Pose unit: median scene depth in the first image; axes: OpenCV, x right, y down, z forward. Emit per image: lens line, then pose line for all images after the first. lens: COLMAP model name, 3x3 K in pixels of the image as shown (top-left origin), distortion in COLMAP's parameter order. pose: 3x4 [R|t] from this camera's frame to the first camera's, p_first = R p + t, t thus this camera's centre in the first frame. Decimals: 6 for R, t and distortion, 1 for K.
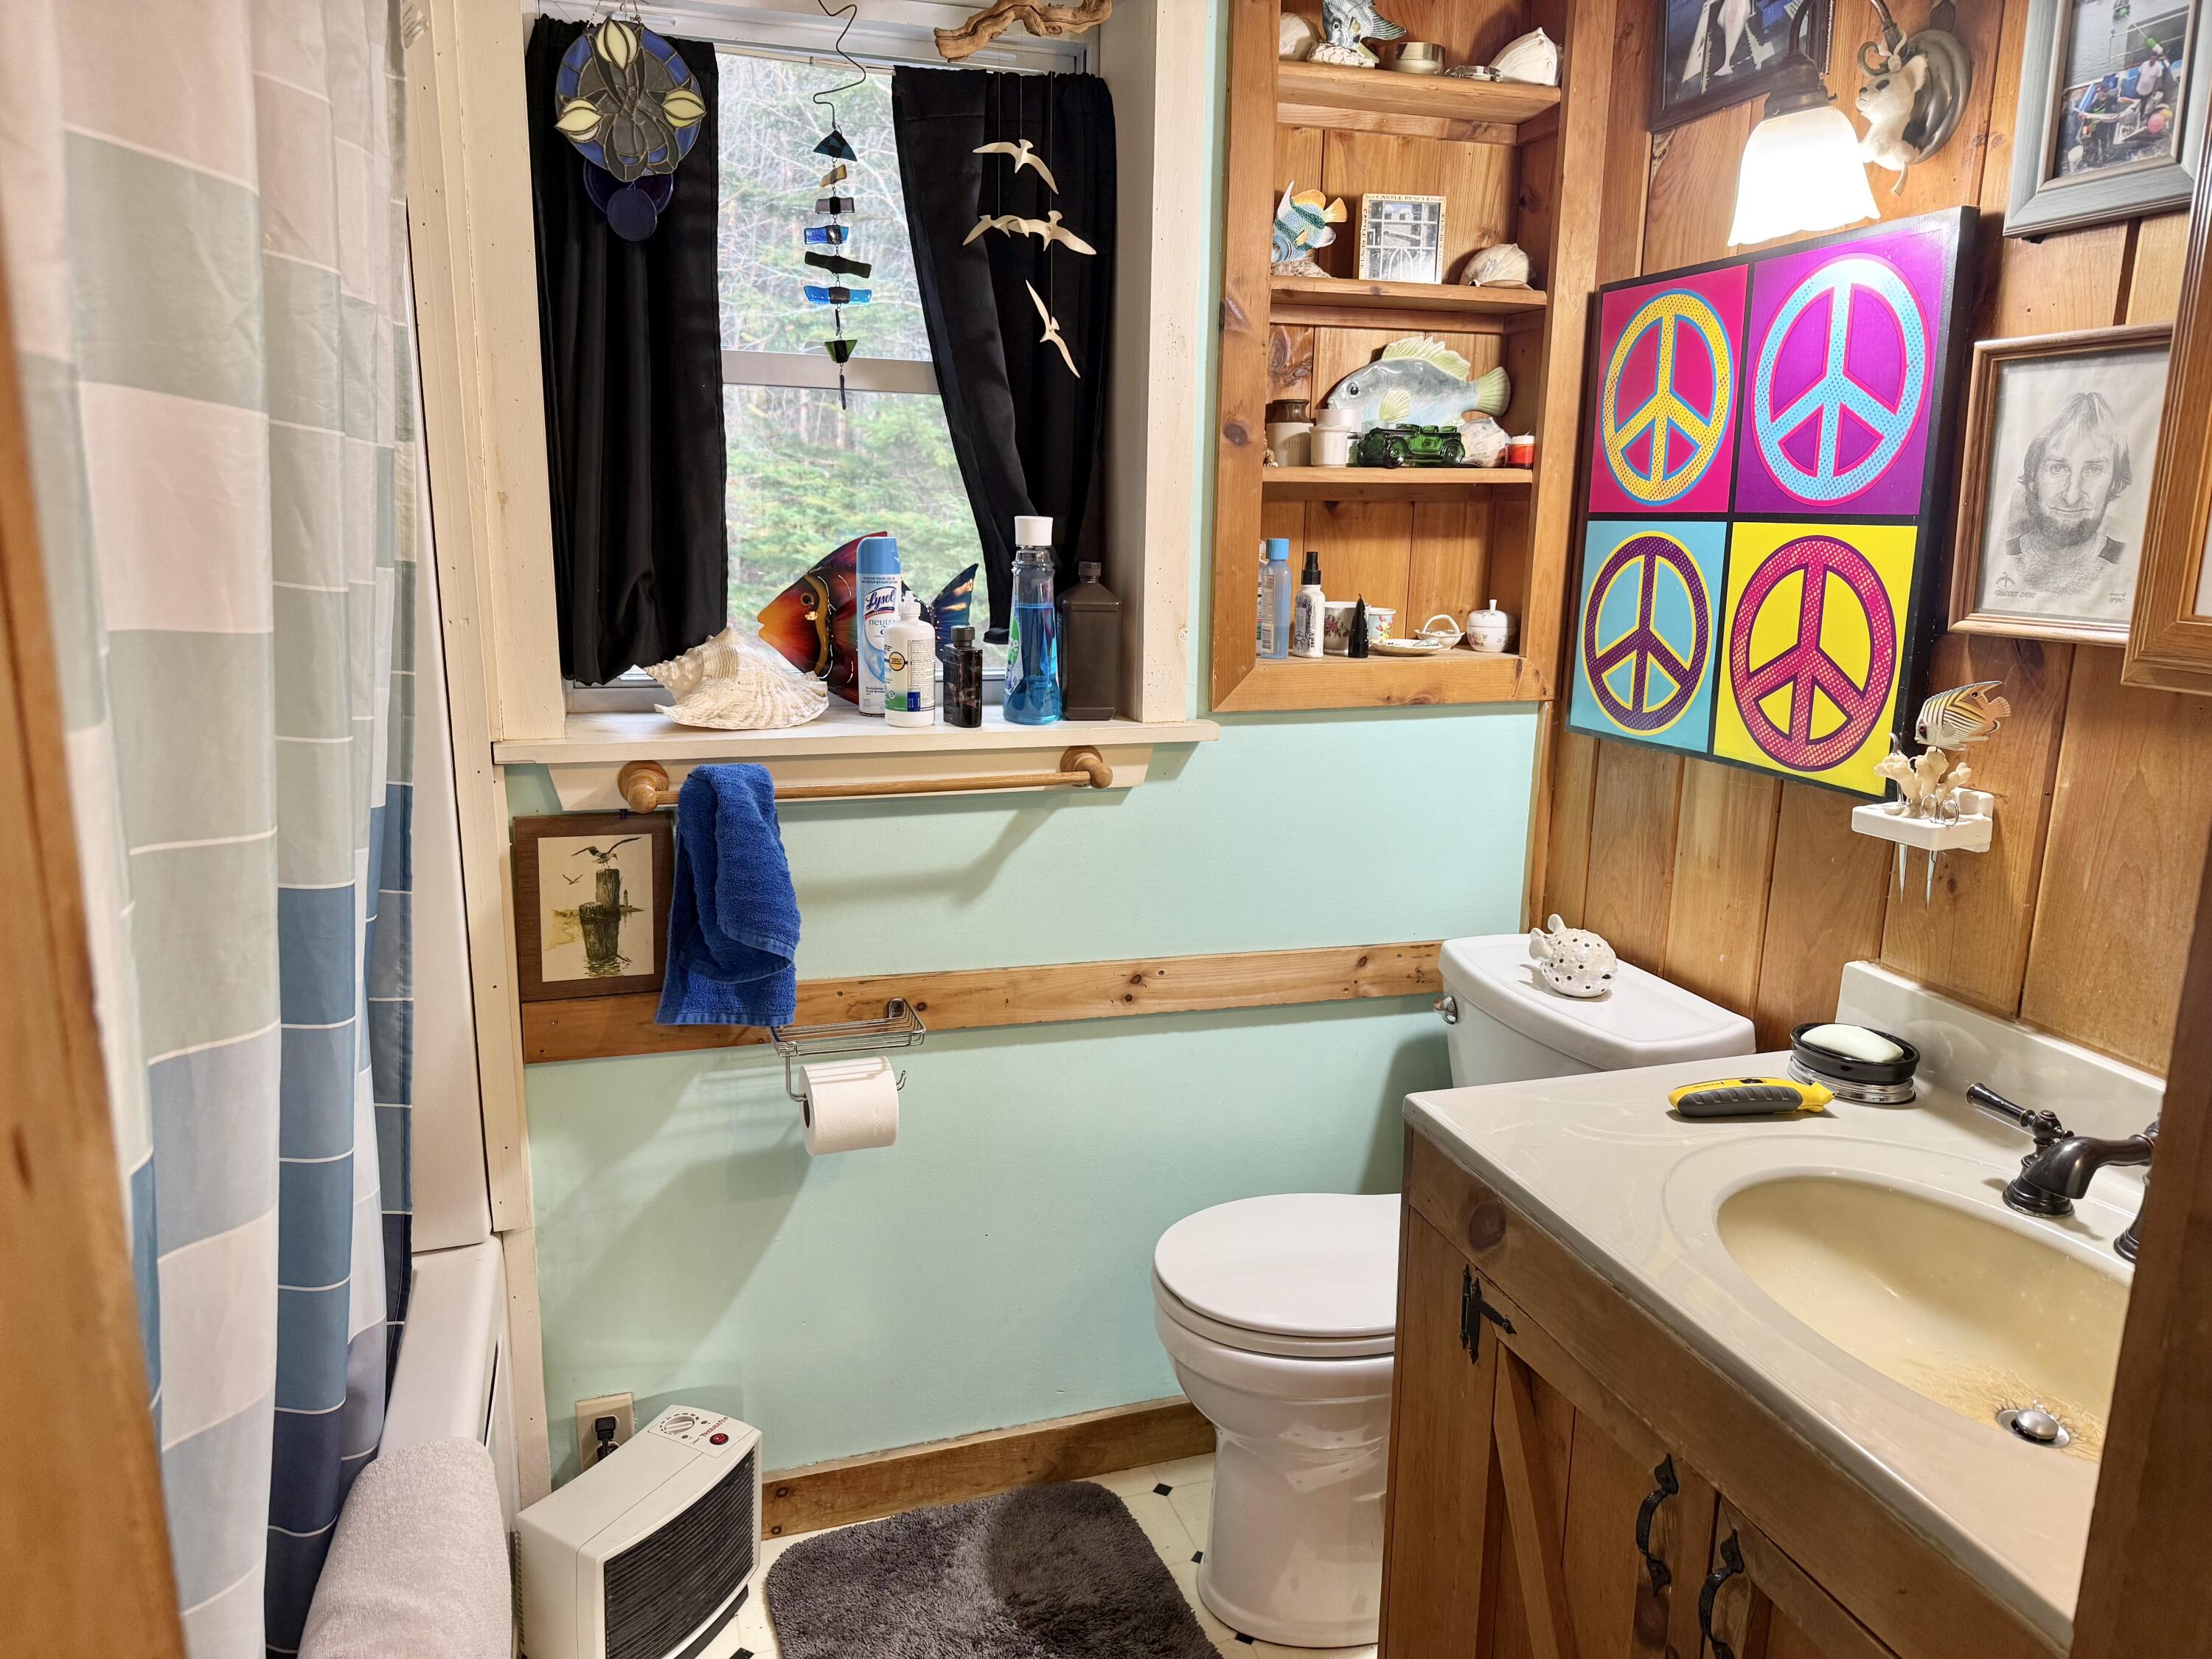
lens RADIAL K [[1550.5, 0, 1114.3], [0, 1550.5, 833.8], [0, 0, 1]] dist [0.186415, -0.422770]
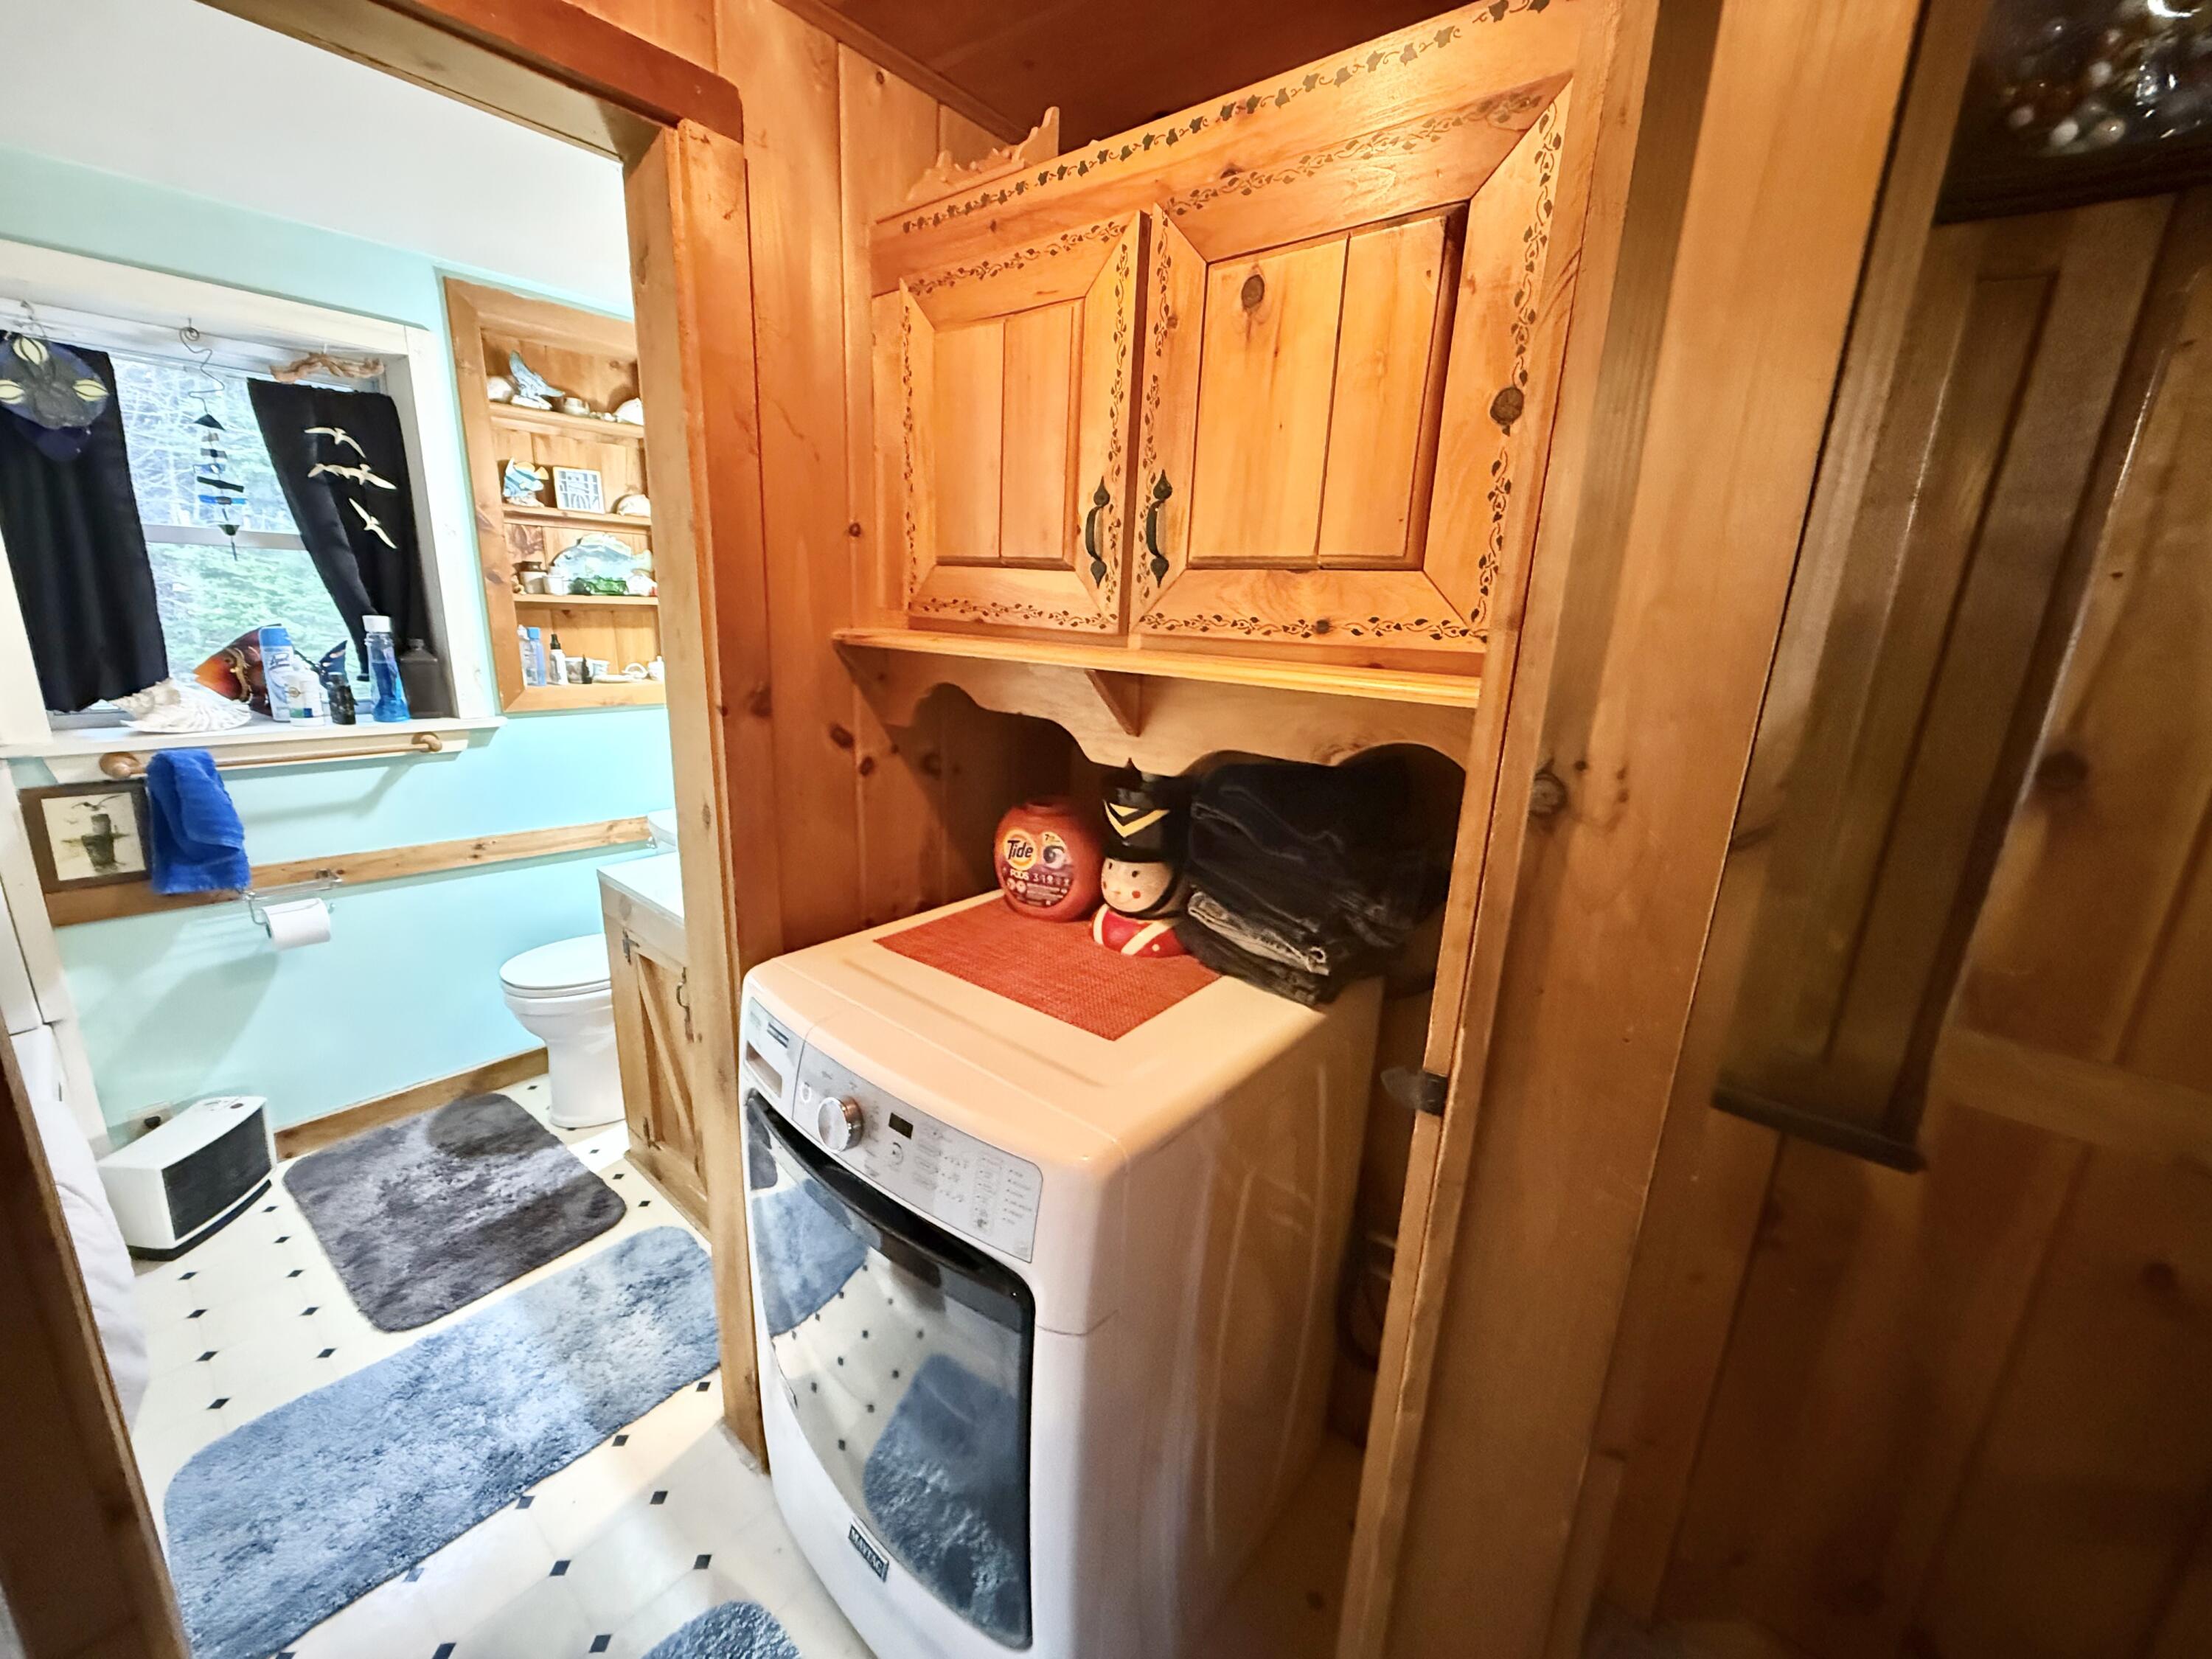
lens RADIAL K [[874.4, 0, 1106.0], [0, 874.4, 829.5], [0, 0, 1]] dist [-0.002230, -0.001048]
pose [[0.847307, -0.112109, 0.519137, 0.126446], [0.085209, 0.993500, 0.075475, 0.058782], [-0.524224, -0.019715, 0.851352, -0.423383]]
